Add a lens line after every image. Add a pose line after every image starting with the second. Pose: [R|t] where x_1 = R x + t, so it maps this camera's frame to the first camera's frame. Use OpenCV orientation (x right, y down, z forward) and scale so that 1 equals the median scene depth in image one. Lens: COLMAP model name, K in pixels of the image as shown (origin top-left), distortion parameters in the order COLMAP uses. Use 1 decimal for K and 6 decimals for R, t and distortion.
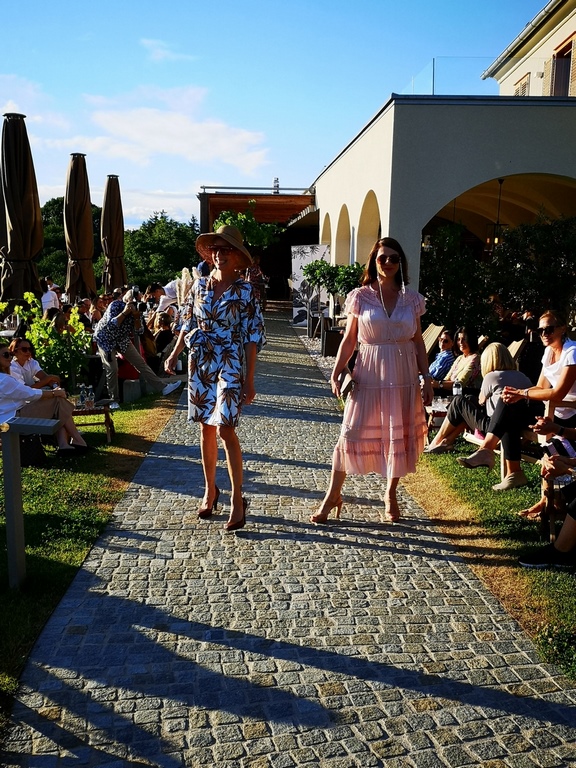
lens RADIAL K [[801.2, 0, 288.0], [0, 801.2, 384.0], [0, 0, 1]] dist [0.107943, -0.288800]
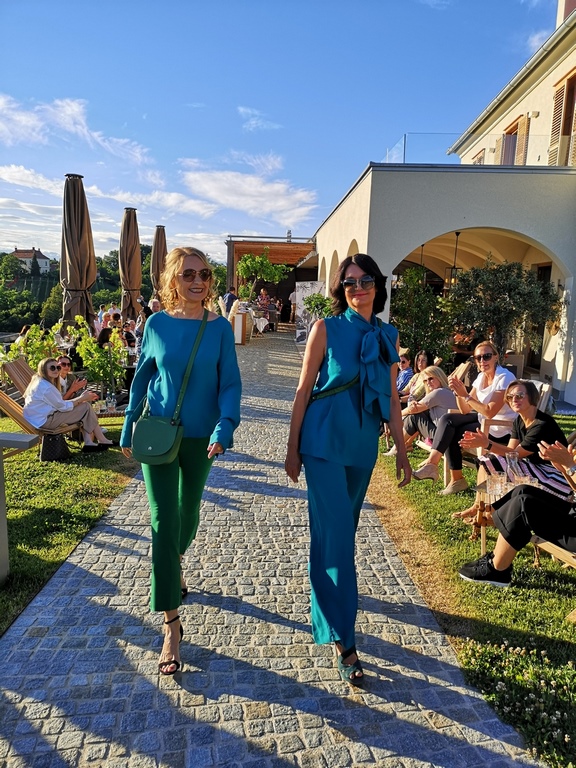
lens RADIAL K [[601.3, 0, 288.0], [0, 601.3, 384.0], [0, 0, 1]] dist [0.065512, -0.064462]
pose [[0.999594, 0.019473, -0.020789, 0.050566], [-0.019517, 0.999808, -0.001937, -0.020107], [0.020748, 0.002342, 0.999782, 0.109537]]
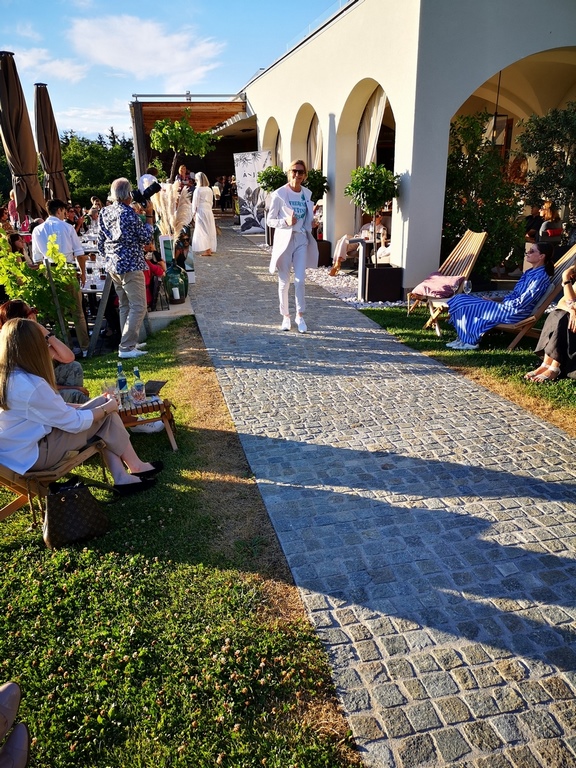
lens RADIAL K [[601.3, 0, 288.0], [0, 601.3, 384.0], [0, 0, 1]] dist [0.065512, -0.064462]
pose [[0.983869, -0.097156, 0.150211, -0.250946], [0.067584, 0.979310, 0.190747, -0.089978], [-0.165636, -0.177518, 0.970078, 0.631721]]
